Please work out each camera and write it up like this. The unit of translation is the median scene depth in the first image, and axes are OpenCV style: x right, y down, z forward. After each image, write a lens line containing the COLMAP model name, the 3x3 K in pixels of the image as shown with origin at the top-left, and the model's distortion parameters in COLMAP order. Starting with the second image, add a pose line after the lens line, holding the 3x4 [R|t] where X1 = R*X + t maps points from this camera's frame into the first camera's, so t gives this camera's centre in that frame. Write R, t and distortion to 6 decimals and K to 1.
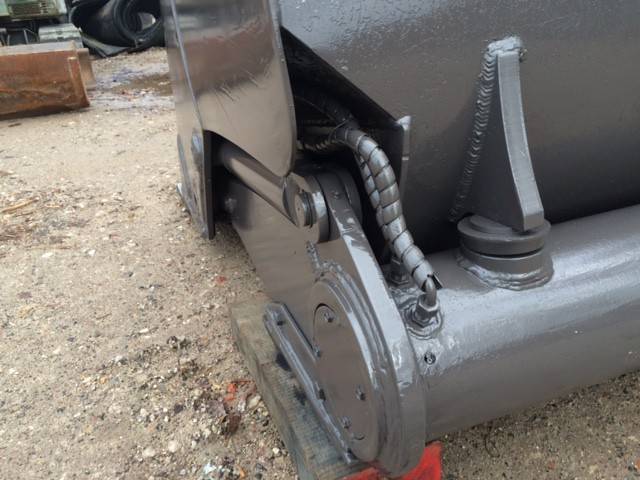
lens RADIAL K [[549.8, 0, 319.3], [0, 549.8, 240.7], [0, 0, 1]] dist [0.039089, -0.040854]
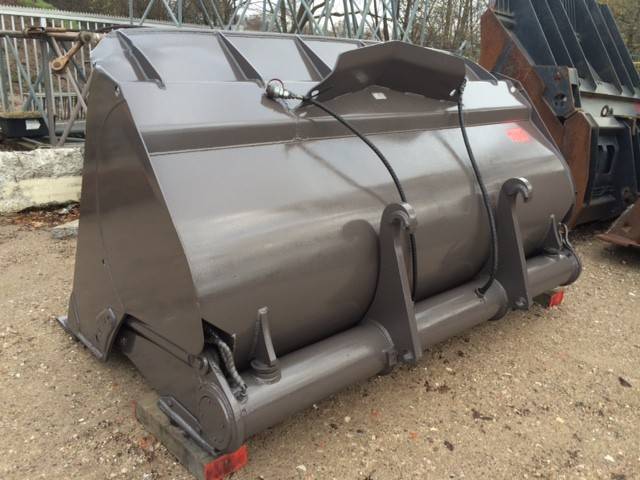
lens RADIAL K [[549.8, 0, 321.0], [0, 549.8, 239.8], [0, 0, 1]] dist [0.039089, -0.040854]
pose [[0.923136, -0.007659, 0.384398, -0.399767], [0.053007, 0.992789, -0.107515, -0.260710], [-0.380803, 0.119627, 0.916885, -1.451913]]
